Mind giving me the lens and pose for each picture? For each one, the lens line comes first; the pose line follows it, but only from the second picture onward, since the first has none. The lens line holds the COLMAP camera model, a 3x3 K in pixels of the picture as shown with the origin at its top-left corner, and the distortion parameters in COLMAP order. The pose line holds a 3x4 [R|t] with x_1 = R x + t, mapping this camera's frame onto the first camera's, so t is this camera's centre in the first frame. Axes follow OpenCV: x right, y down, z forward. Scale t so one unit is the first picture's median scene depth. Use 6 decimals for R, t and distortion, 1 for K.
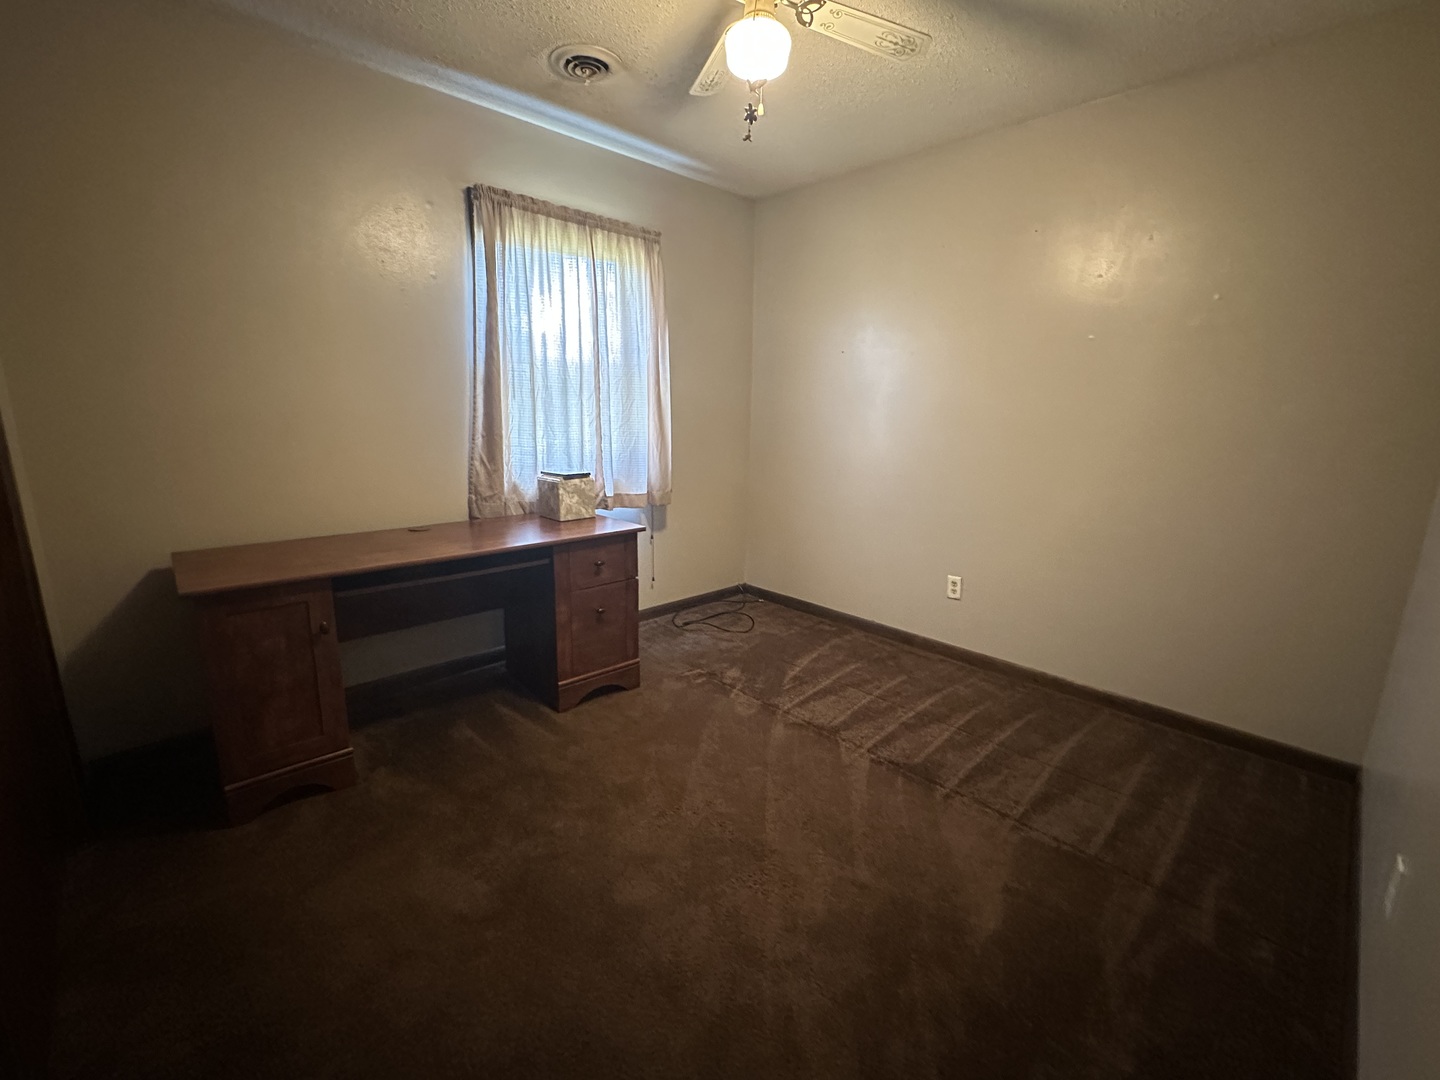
lens RADIAL K [[622.1, 0, 720.0], [0, 622.1, 540.0], [0, 0, 1]] dist [-0.000734, 0.000516]
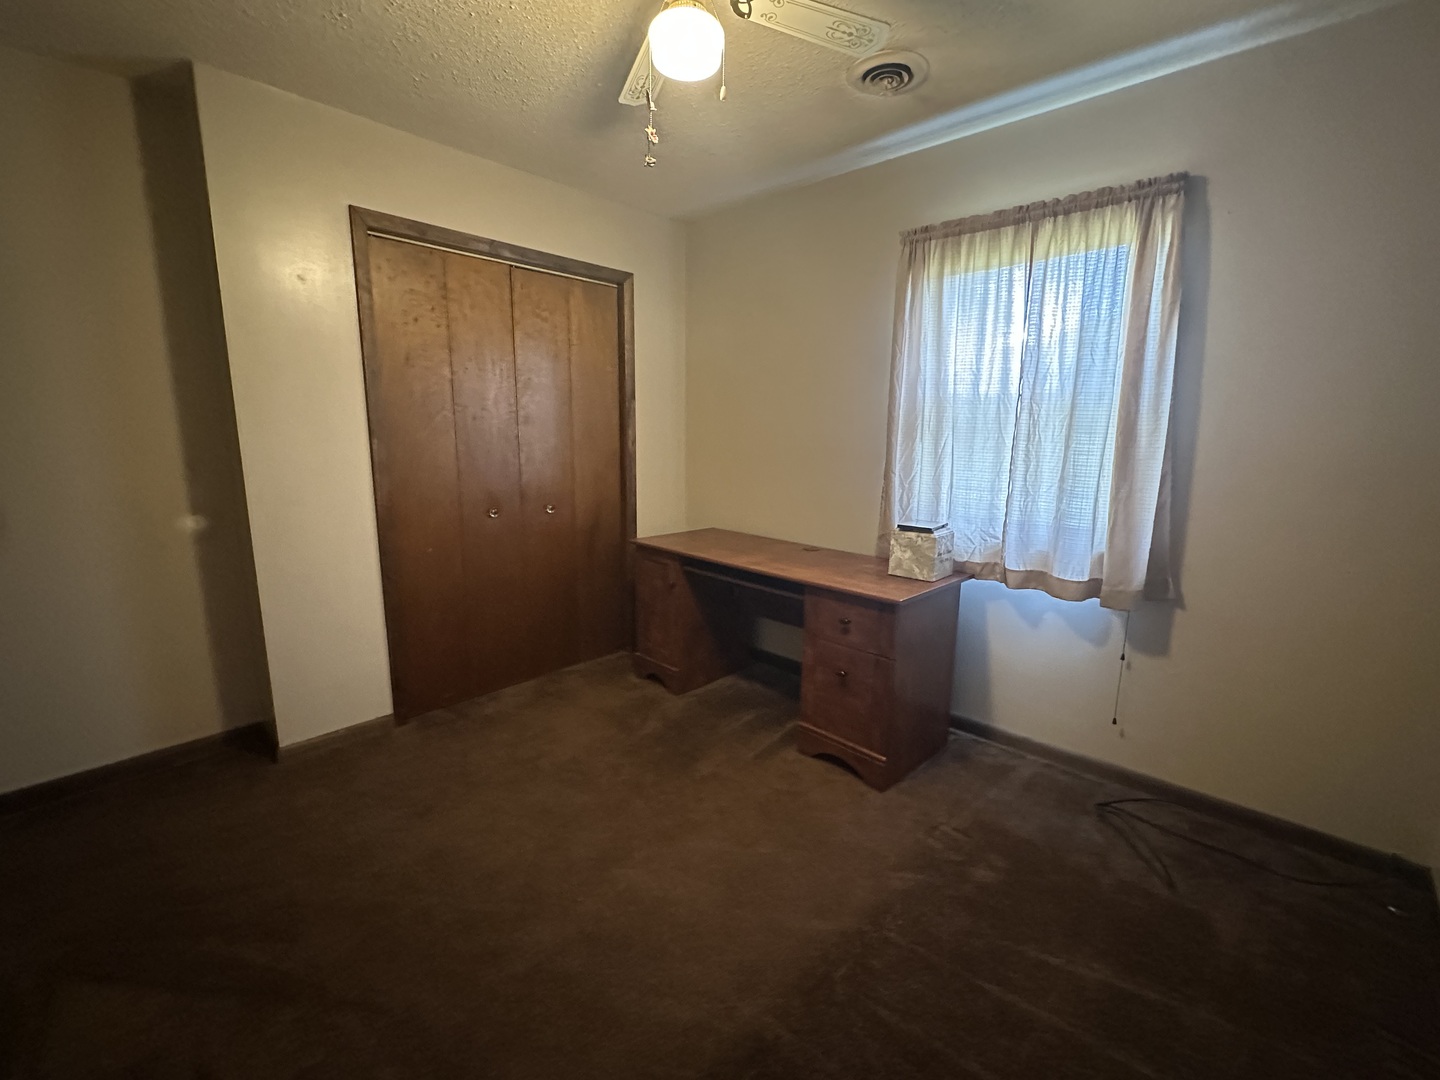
lens RADIAL K [[622.1, 0, 720.0], [0, 622.1, 540.0], [0, 0, 1]] dist [-0.000734, 0.000516]
pose [[0.045956, 0.163897, -0.985406, 0.614591], [-0.225541, 0.962679, 0.149599, -0.156384], [0.973149, 0.215374, 0.081206, 0.665506]]
